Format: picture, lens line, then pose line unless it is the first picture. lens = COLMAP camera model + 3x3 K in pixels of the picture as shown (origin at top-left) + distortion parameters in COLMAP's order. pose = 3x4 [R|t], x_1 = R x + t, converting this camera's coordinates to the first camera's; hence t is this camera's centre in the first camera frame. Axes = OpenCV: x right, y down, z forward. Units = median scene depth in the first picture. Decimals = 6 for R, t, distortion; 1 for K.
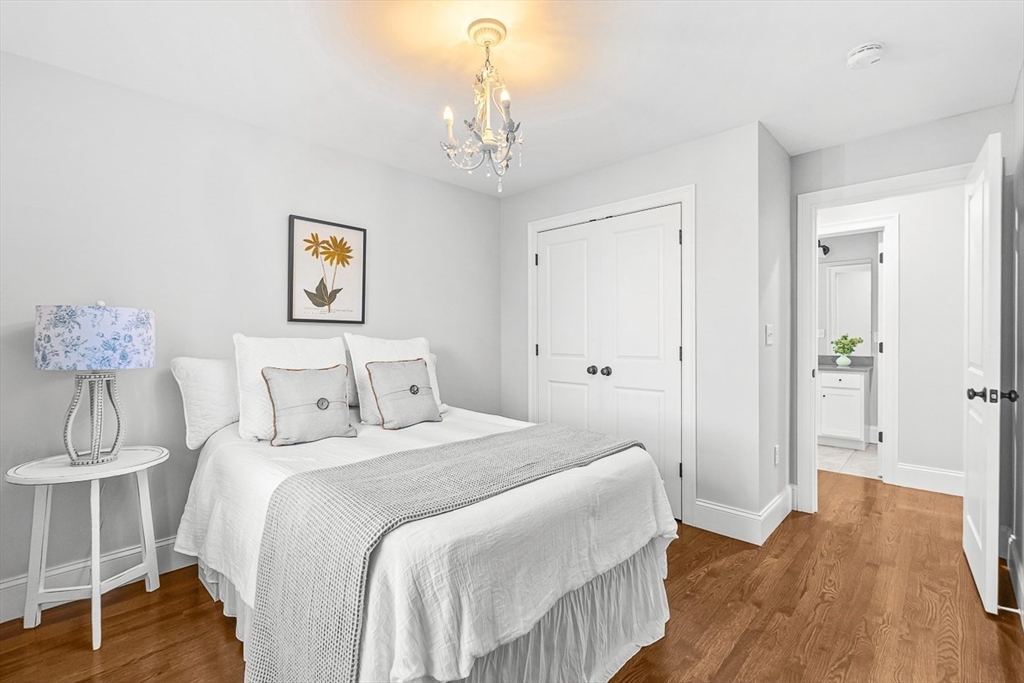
lens RADIAL K [[451.6, 0, 515.7], [0, 451.6, 336.6], [0, 0, 1]] dist [0.001070, -0.000366]
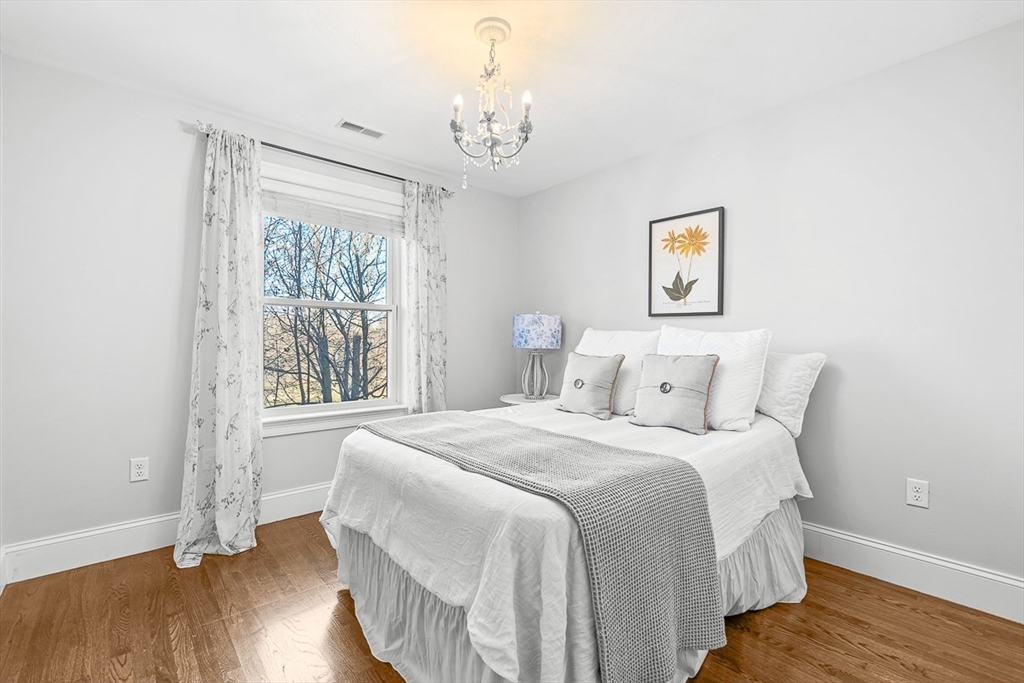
lens RADIAL K [[451.6, 0, 512.3], [0, 451.6, 340.9], [0, 0, 1]] dist [0.001070, -0.000366]
pose [[-0.077962, 0.009839, -0.996908, 0.621655], [-0.002617, 0.999946, 0.010073, 0.016422], [0.996953, 0.003395, -0.077932, 0.710959]]
